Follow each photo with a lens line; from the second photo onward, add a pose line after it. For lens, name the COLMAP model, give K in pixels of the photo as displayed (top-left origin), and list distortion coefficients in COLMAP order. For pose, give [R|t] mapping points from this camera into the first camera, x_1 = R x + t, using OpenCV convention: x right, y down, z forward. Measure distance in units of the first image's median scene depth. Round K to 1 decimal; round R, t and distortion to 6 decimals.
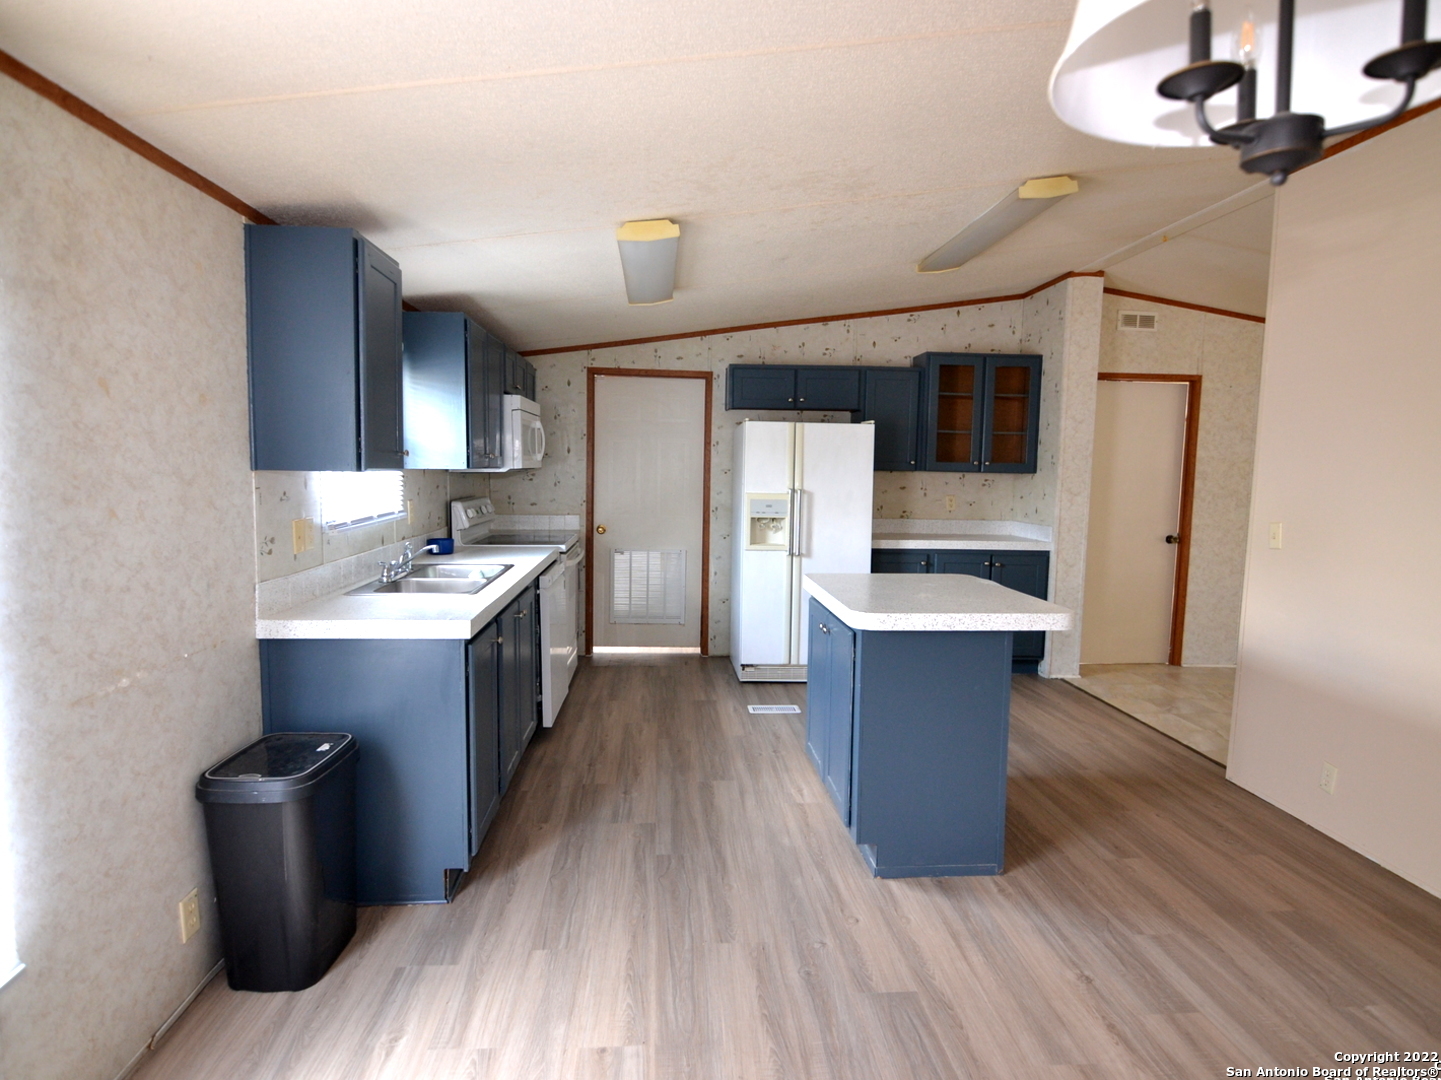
lens RADIAL K [[805.1, 0, 720.5], [0, 805.1, 540.0], [0, 0, 1]] dist [0.004716, -0.020006]
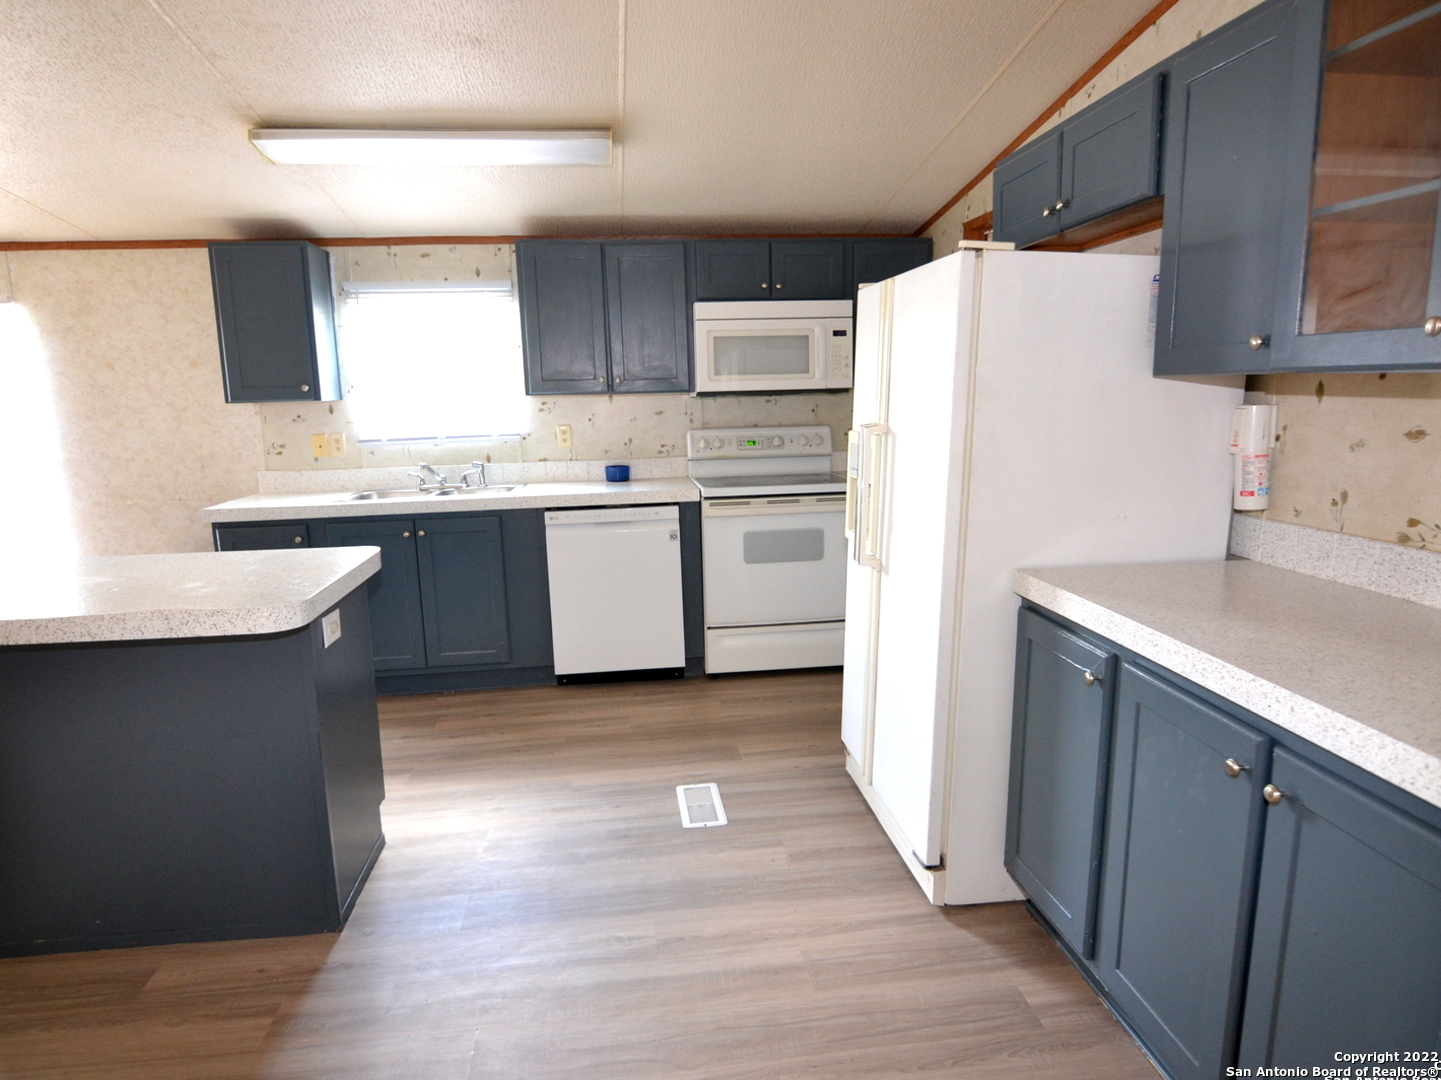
lens RADIAL K [[853.1, 0, 720.5], [0, 853.1, 540.0], [0, 0, 1]] dist [0.004193, -0.023449]
pose [[0.053968, 0.156985, -0.986125, 0.688357], [-0.069341, 0.985770, 0.153133, -0.078535], [0.996132, 0.060115, 0.064086, 1.028317]]
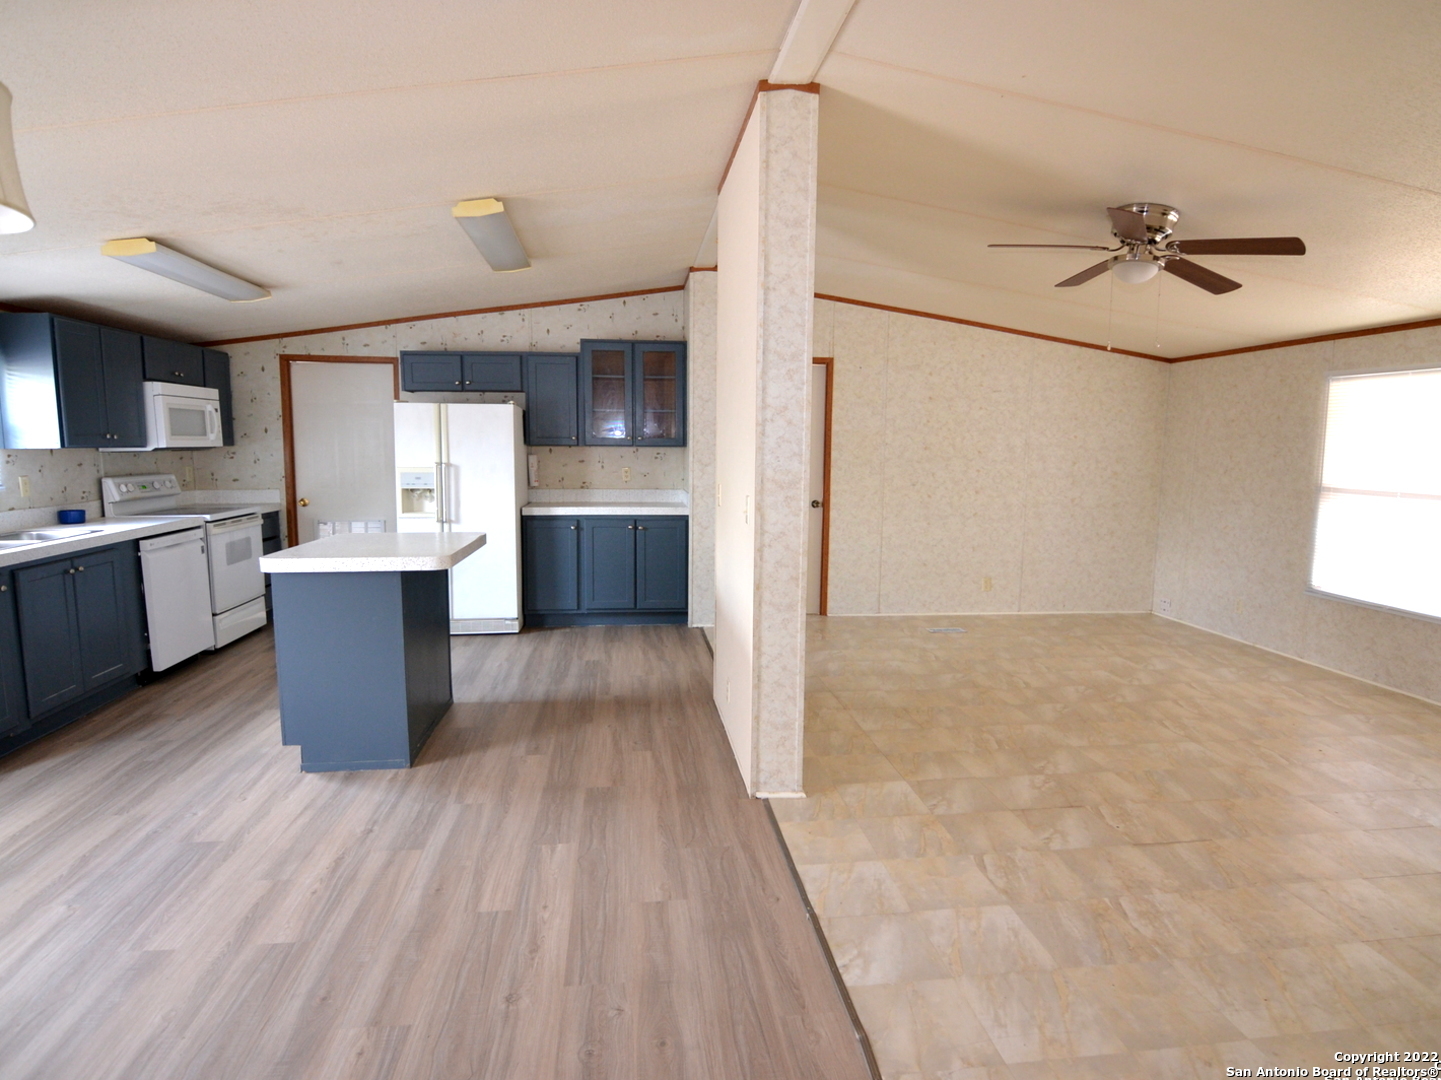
lens RADIAL K [[805.1, 0, 720.5], [0, 805.1, 540.0], [0, 0, 1]] dist [0.004716, -0.020006]
pose [[0.998956, -0.016027, 0.042772, 0.501872], [0.014880, 0.999524, 0.027013, 0.022893], [-0.043185, -0.026348, 0.998720, -0.165638]]
